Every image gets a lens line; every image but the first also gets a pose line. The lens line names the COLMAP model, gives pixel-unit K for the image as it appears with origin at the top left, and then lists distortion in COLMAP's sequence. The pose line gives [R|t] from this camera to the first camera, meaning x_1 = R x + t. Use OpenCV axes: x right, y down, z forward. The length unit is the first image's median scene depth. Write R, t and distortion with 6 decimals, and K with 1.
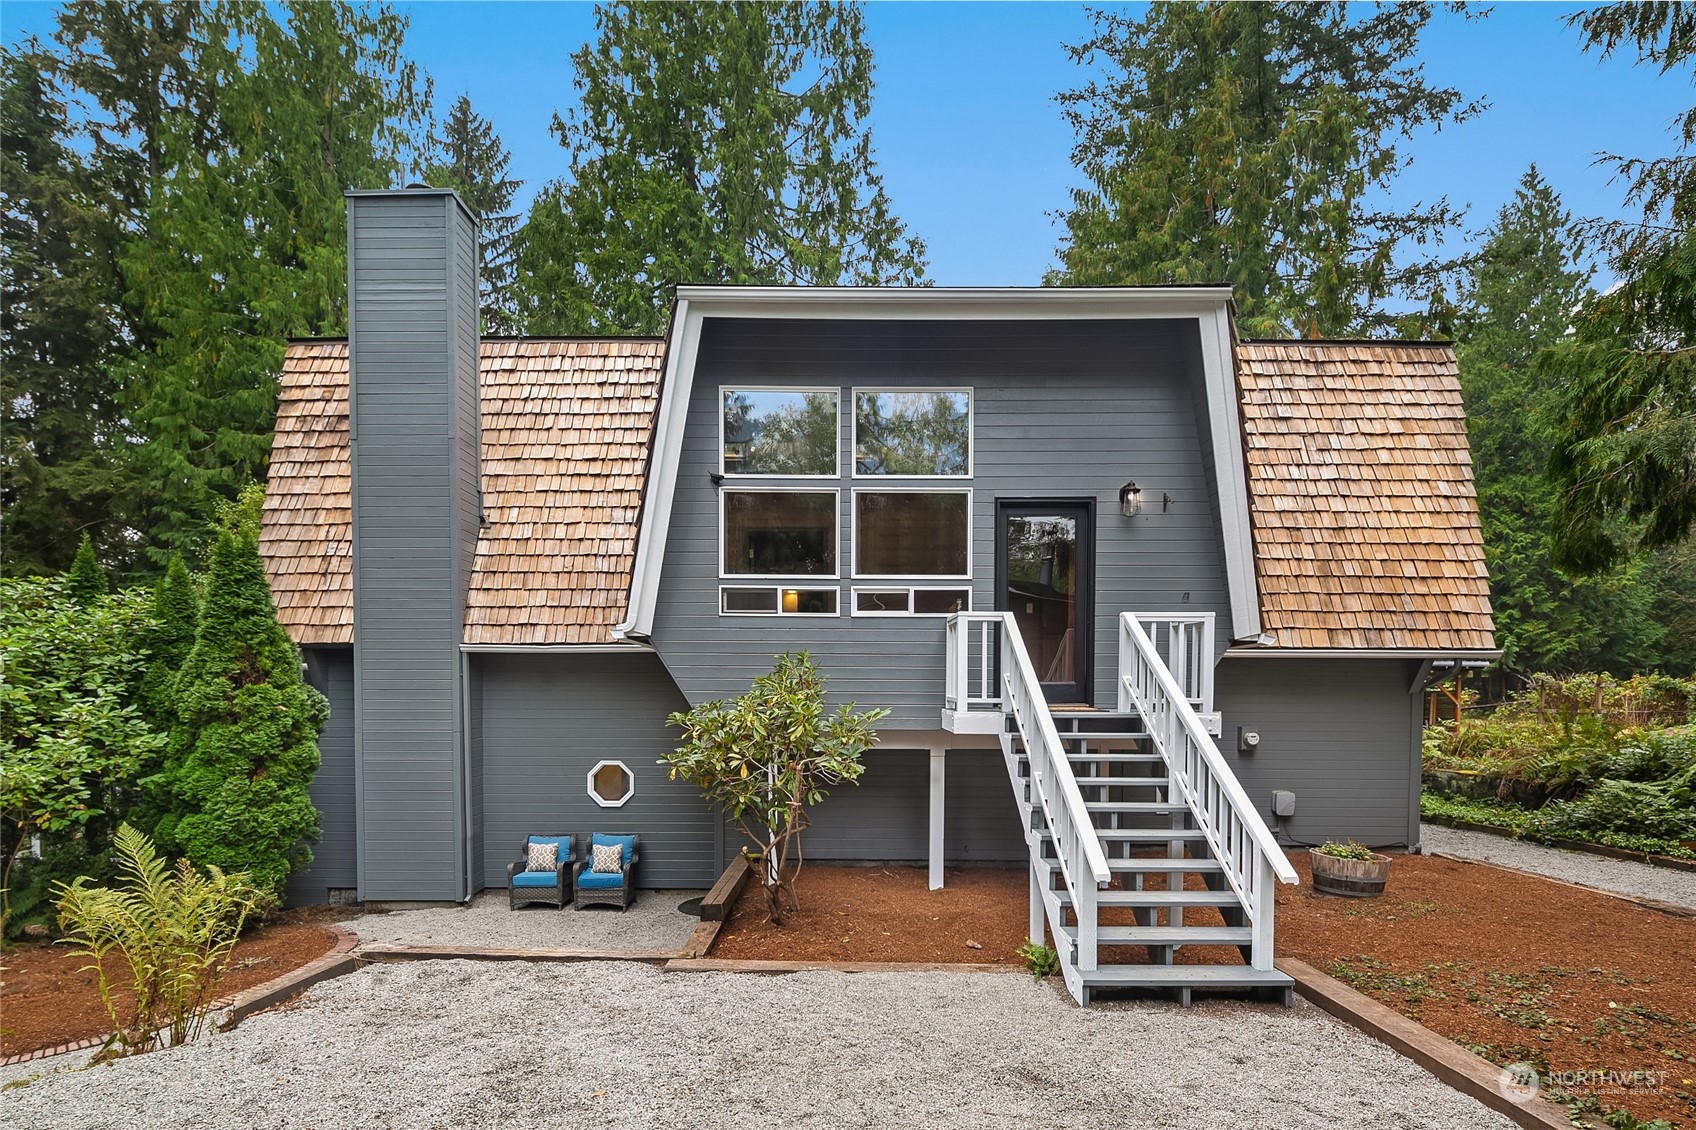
lens RADIAL K [[828.9, 0, 847.5], [0, 828.9, 636.1], [0, 0, 1]] dist [0.004290, -0.000436]
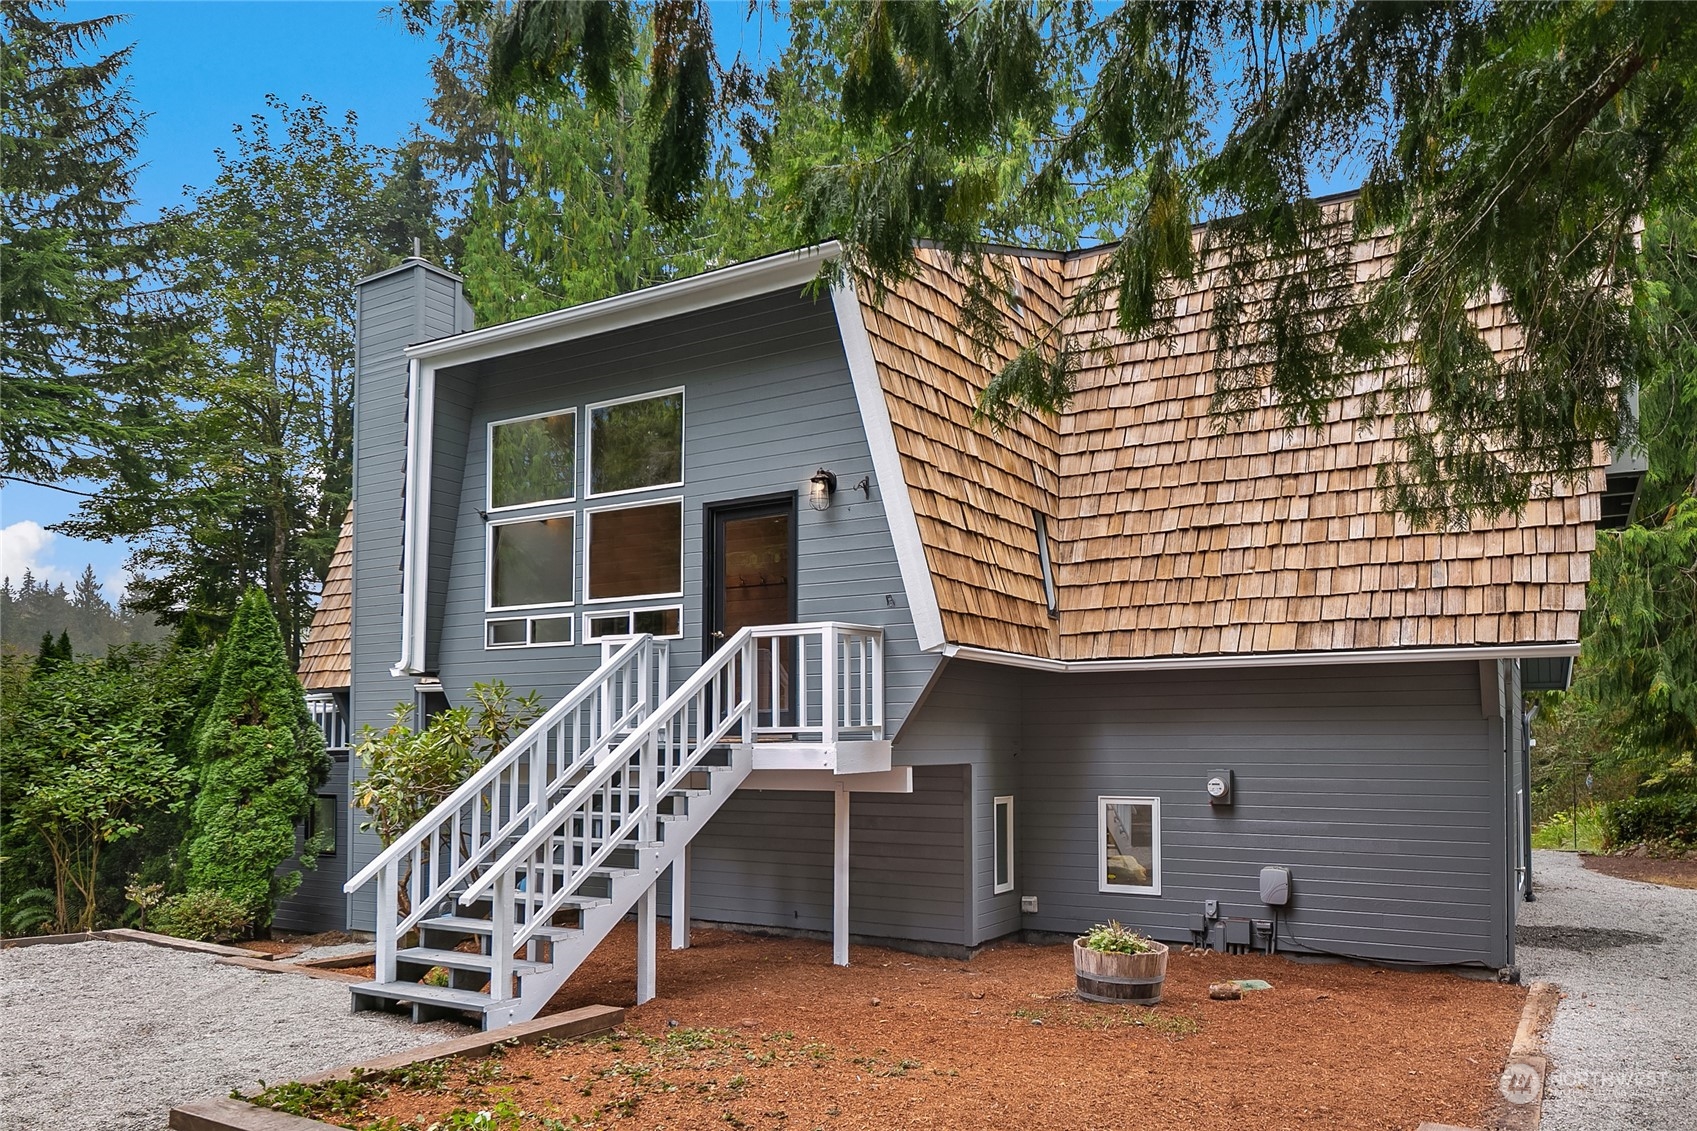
lens RADIAL K [[1181.3, 0, 848.6], [0, 1181.3, 565.2], [0, 0, 1]] dist [0.009461, -0.000002]
pose [[0.861701, -0.080768, -0.500948, 0.863650], [0.041499, 0.995161, -0.089066, 0.017662], [0.505717, 0.055959, 0.860883, -0.013946]]
